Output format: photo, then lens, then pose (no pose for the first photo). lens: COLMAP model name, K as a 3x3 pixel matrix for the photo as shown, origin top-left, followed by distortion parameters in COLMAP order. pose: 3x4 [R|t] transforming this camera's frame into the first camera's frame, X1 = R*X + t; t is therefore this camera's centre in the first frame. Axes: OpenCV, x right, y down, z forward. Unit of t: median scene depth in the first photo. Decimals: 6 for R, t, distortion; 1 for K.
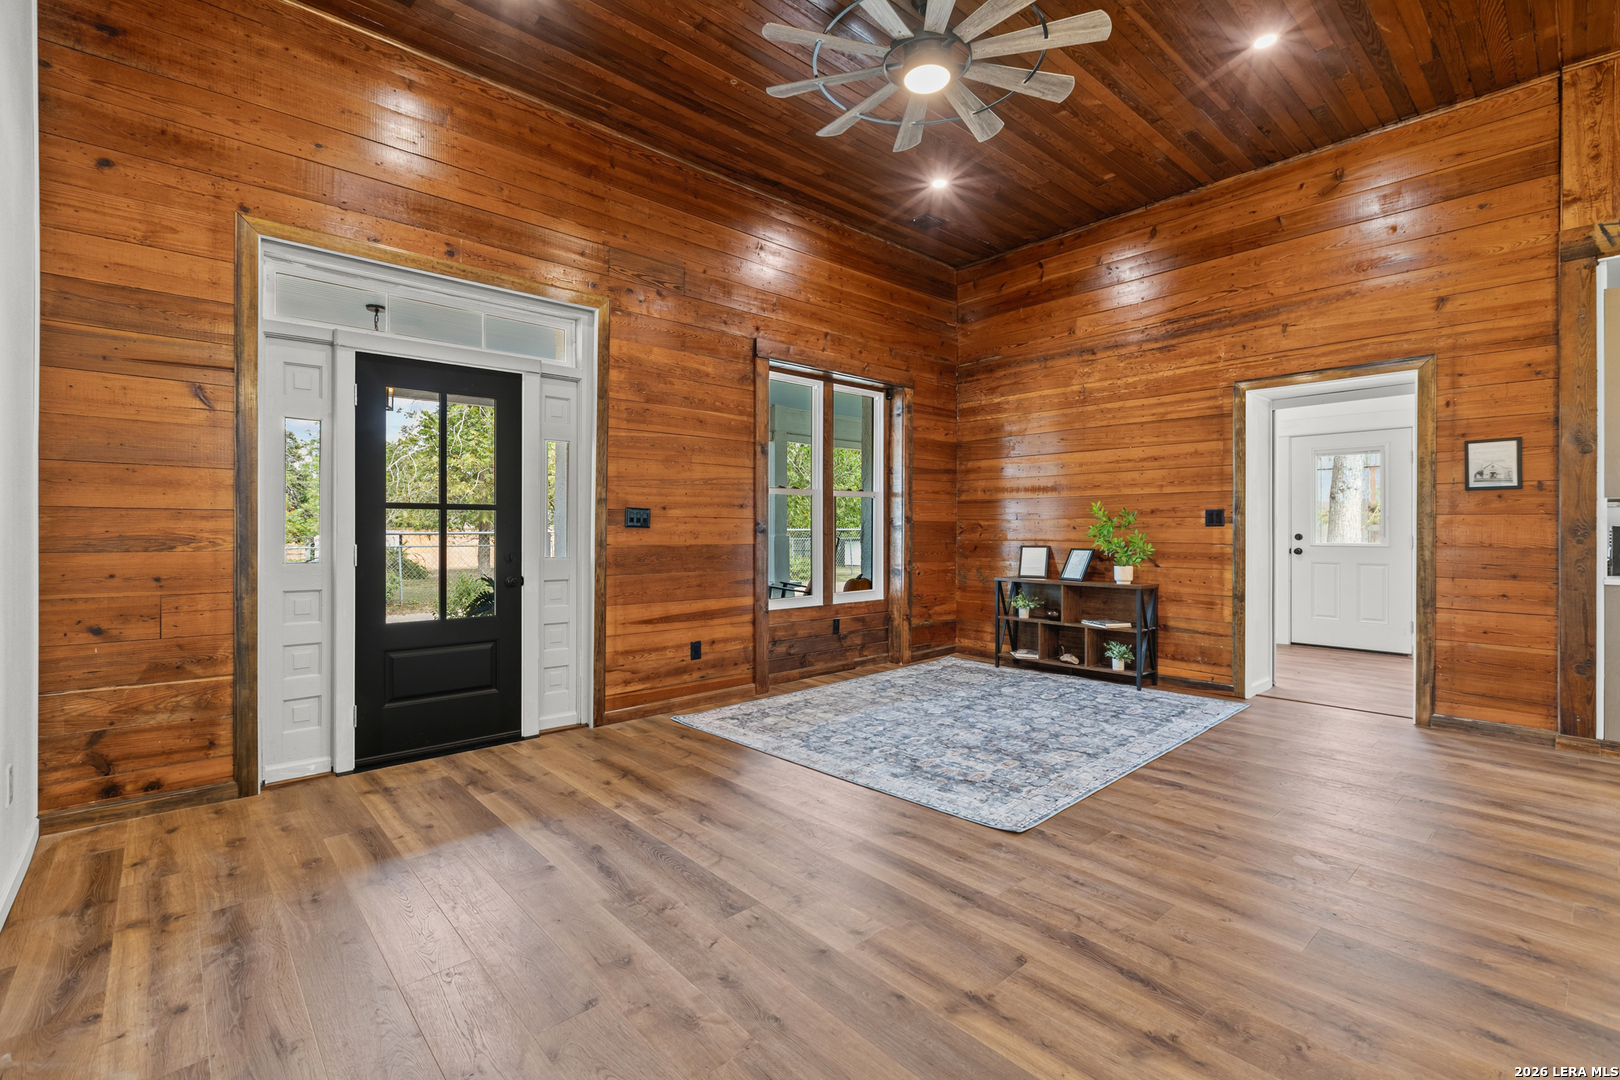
lens RADIAL K [[729.1, 0, 802.8], [0, 729.1, 529.2], [0, 0, 1]] dist [0.001457, 0.000045]
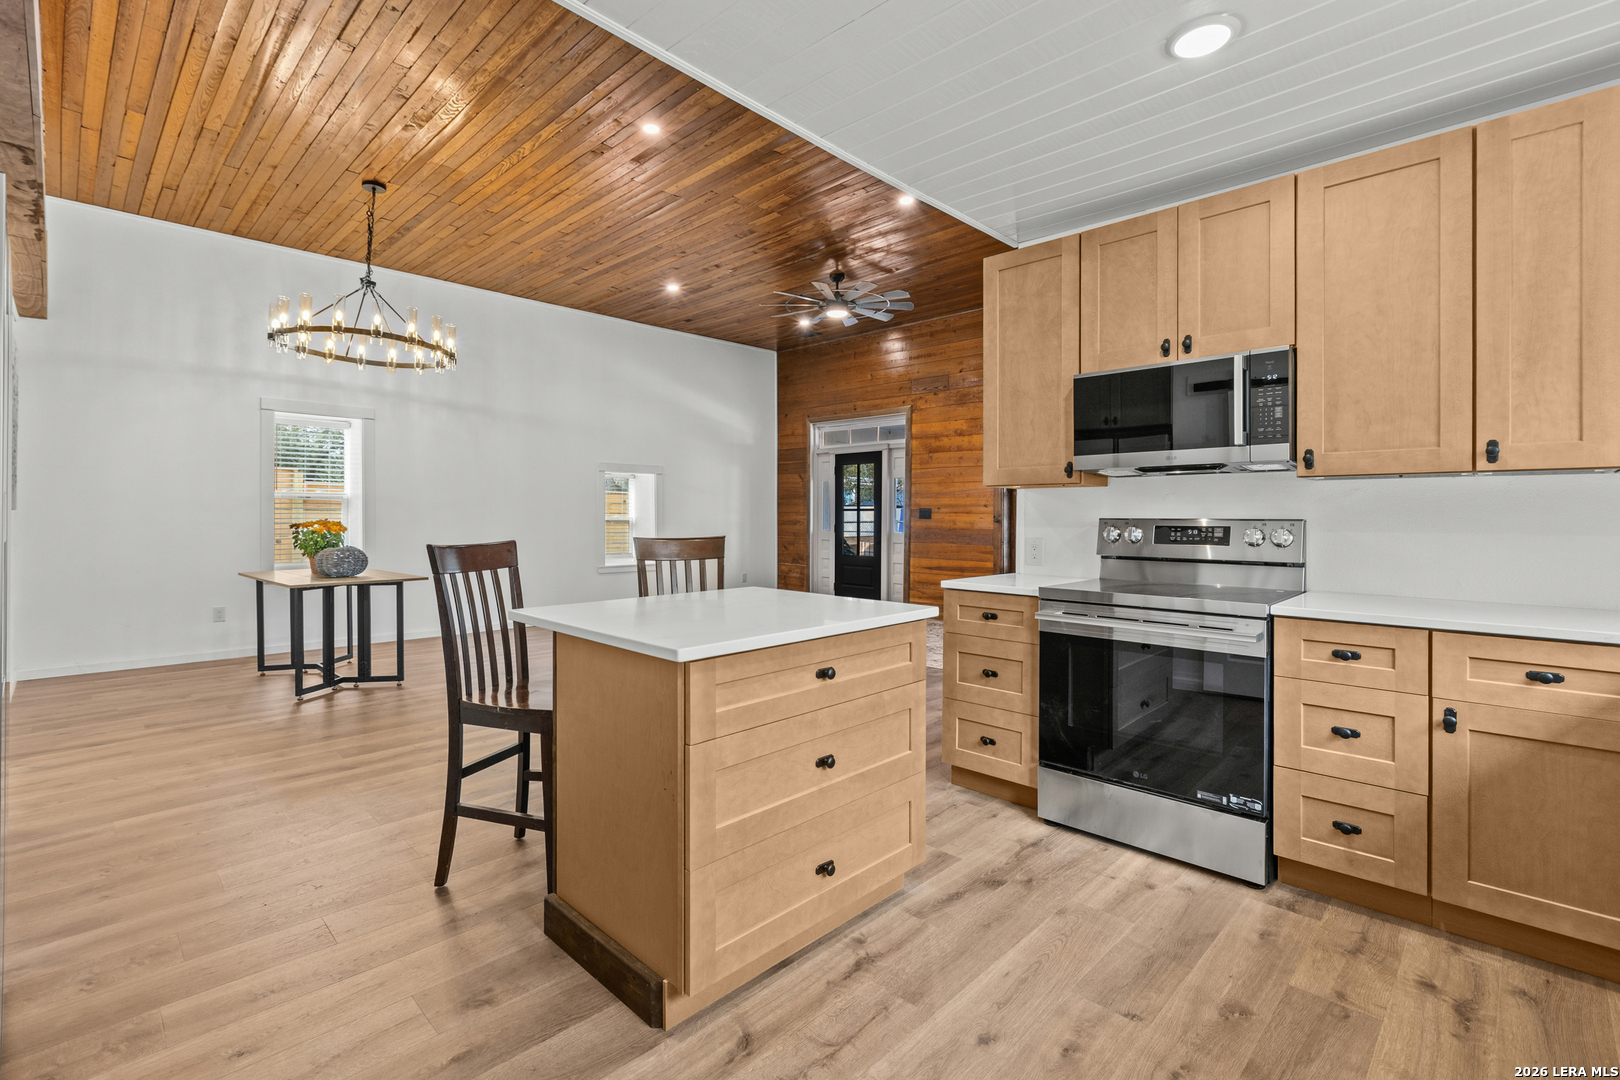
lens RADIAL K [[729.1, 0, 798.5], [0, 729.1, 516.9], [0, 0, 1]] dist [0.001457, 0.000045]
pose [[0.069322, 0.000278, -0.997594, 1.951080], [-0.007780, 0.999970, -0.000262, -0.003999], [0.997564, 0.007780, 0.069322, 0.617134]]
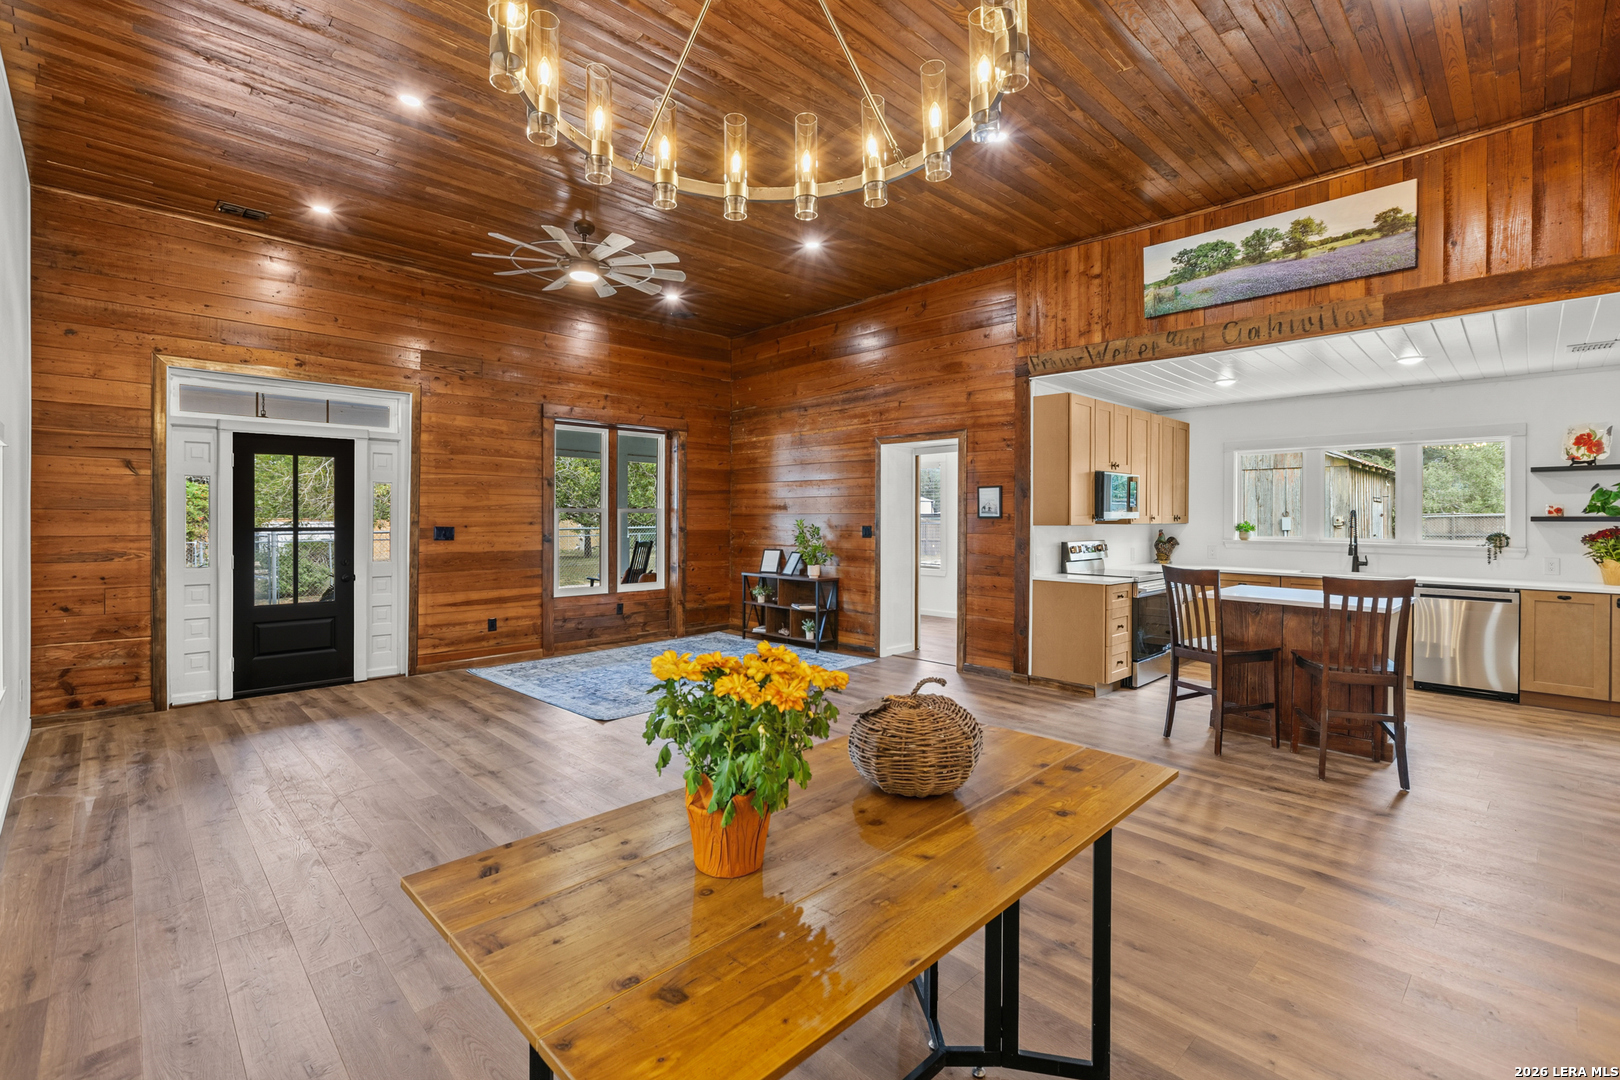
lens RADIAL K [[729.1, 0, 799.7], [0, 729.1, 520.3], [0, 0, 1]] dist [0.001457, 0.000045]
pose [[0.999237, 0.002023, 0.039015, 0.496220], [-0.002195, 0.999988, 0.004356, -0.058011], [-0.039005, -0.004438, 0.999229, -0.563175]]
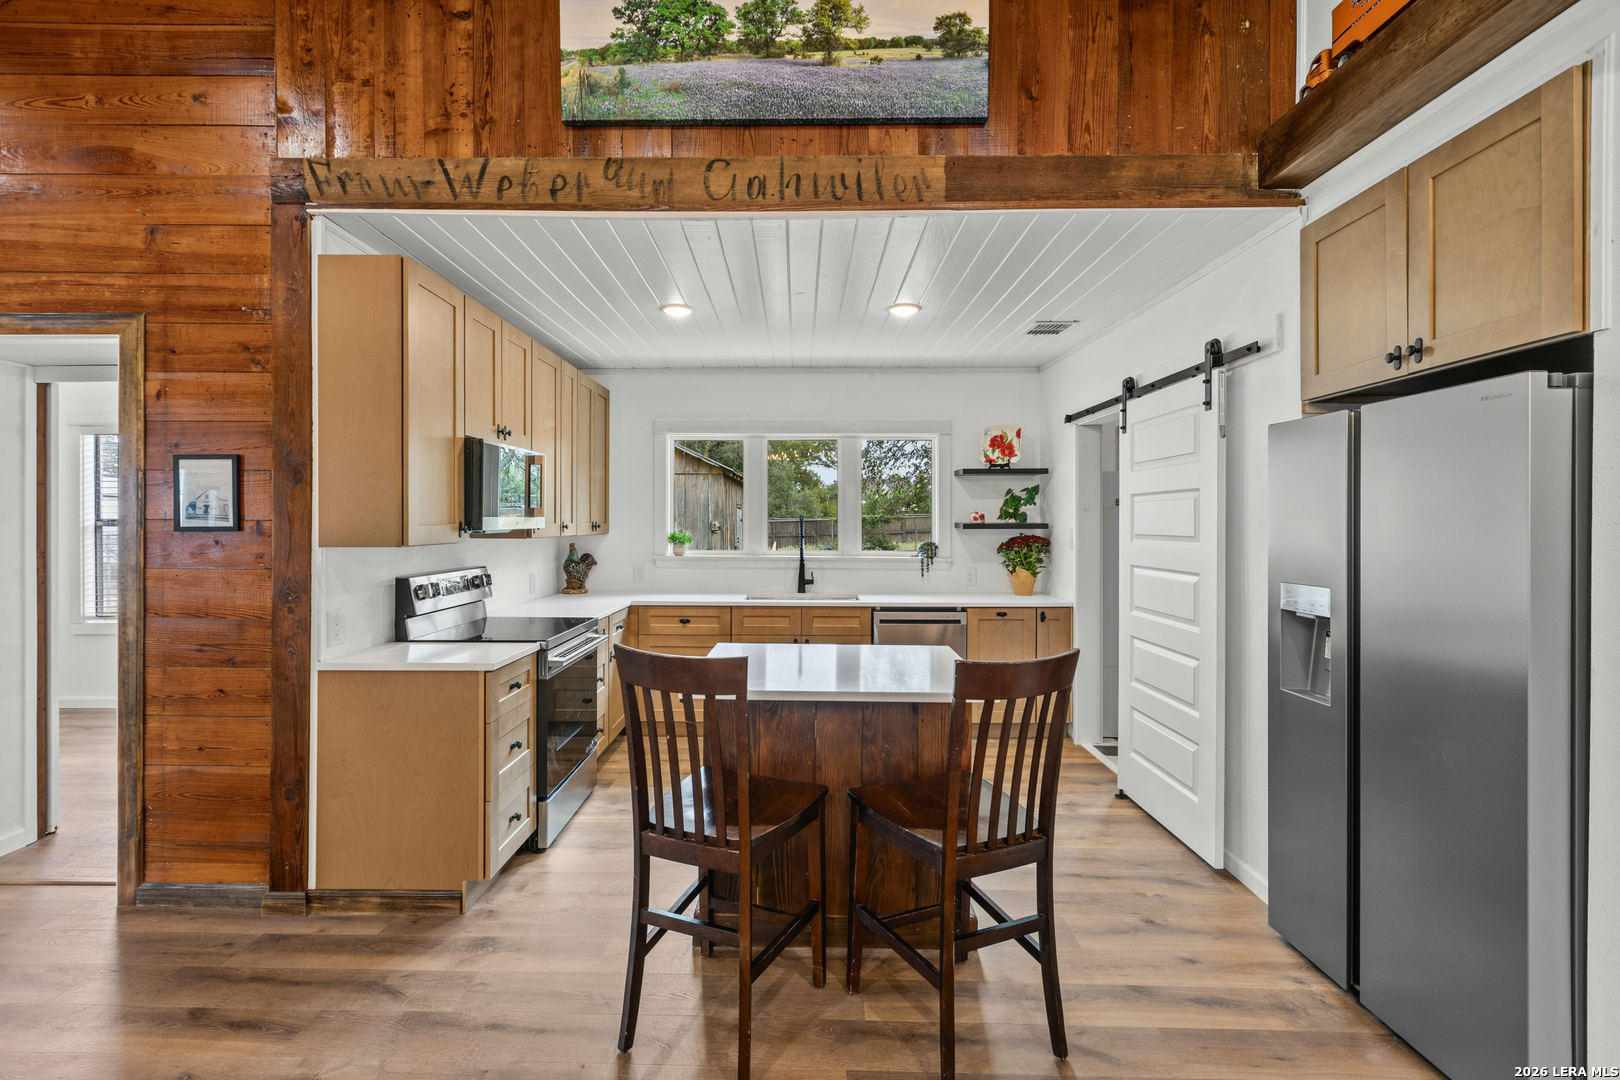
lens RADIAL K [[729.1, 0, 806.1], [0, 729.1, 523.0], [0, 0, 1]] dist [0.001457, 0.000045]
pose [[0.670071, -0.000780, 0.742297, 0.847638], [0.000295, 1.000000, 0.000784, -0.064274], [-0.742297, -0.000307, 0.670071, 0.163051]]
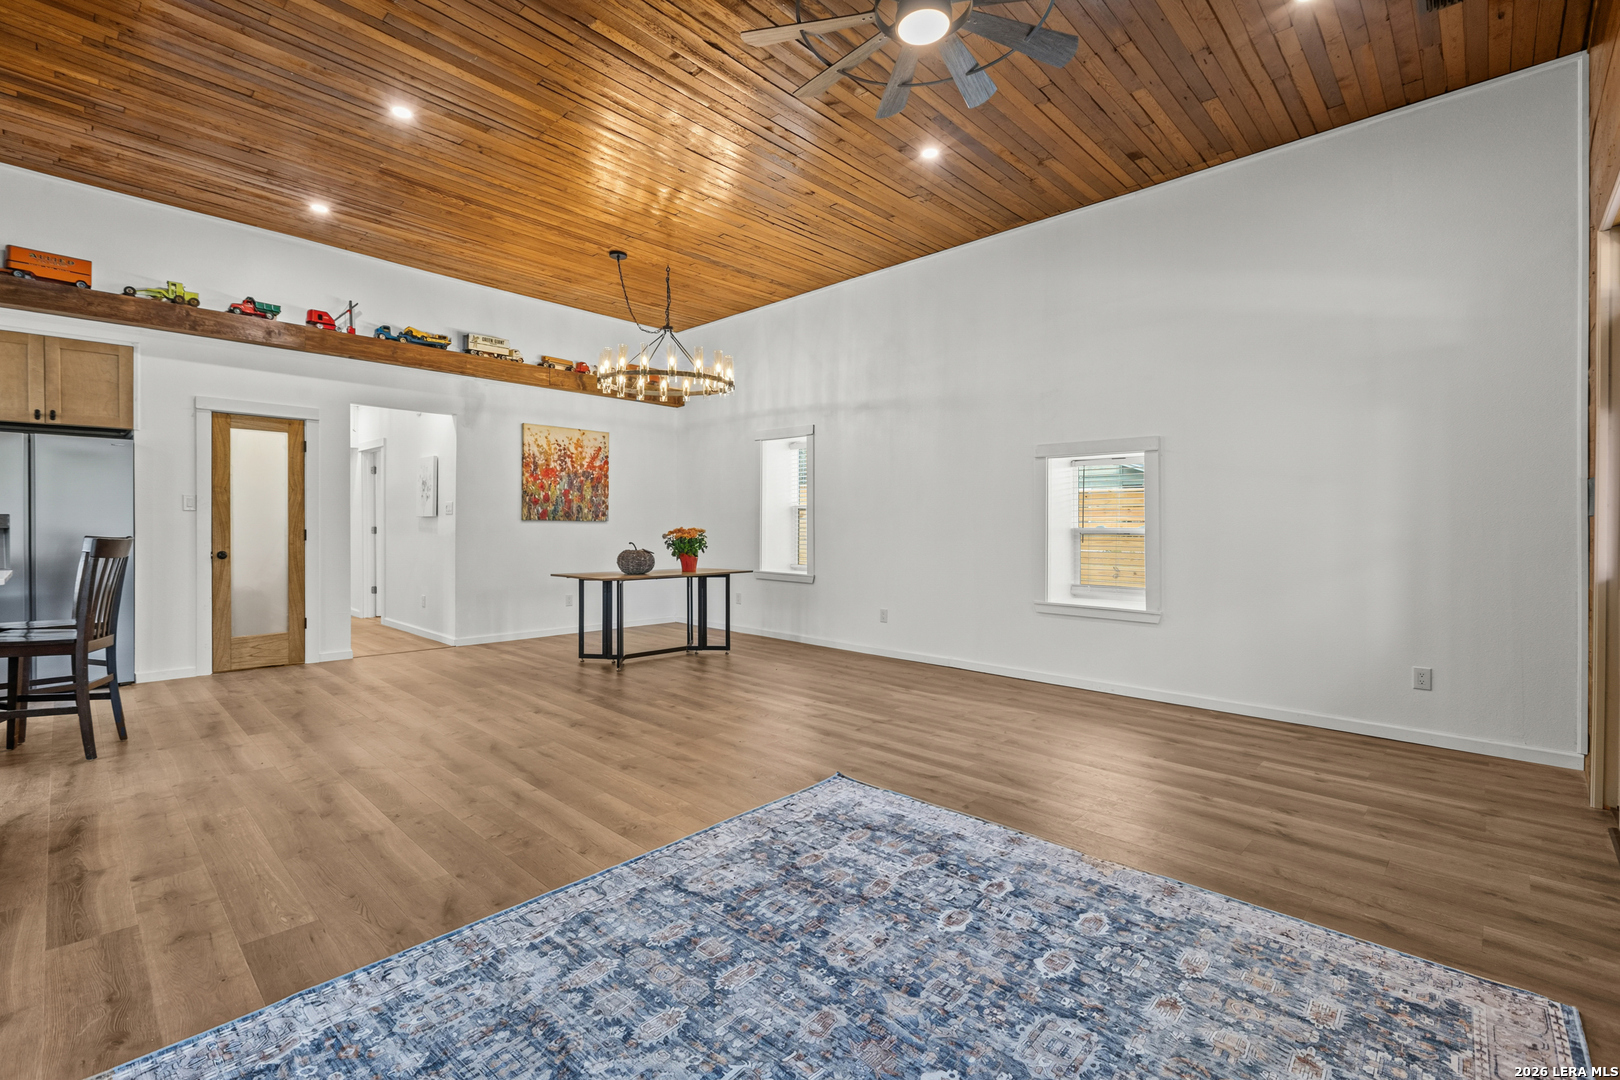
lens RADIAL K [[729.1, 0, 797.3], [0, 729.1, 526.6], [0, 0, 1]] dist [0.001457, 0.000045]
pose [[-0.997104, -0.005804, -0.075824, 0.322911], [-0.006367, 0.999954, 0.007186, -0.009211], [0.075778, 0.007648, -0.997095, 1.568274]]
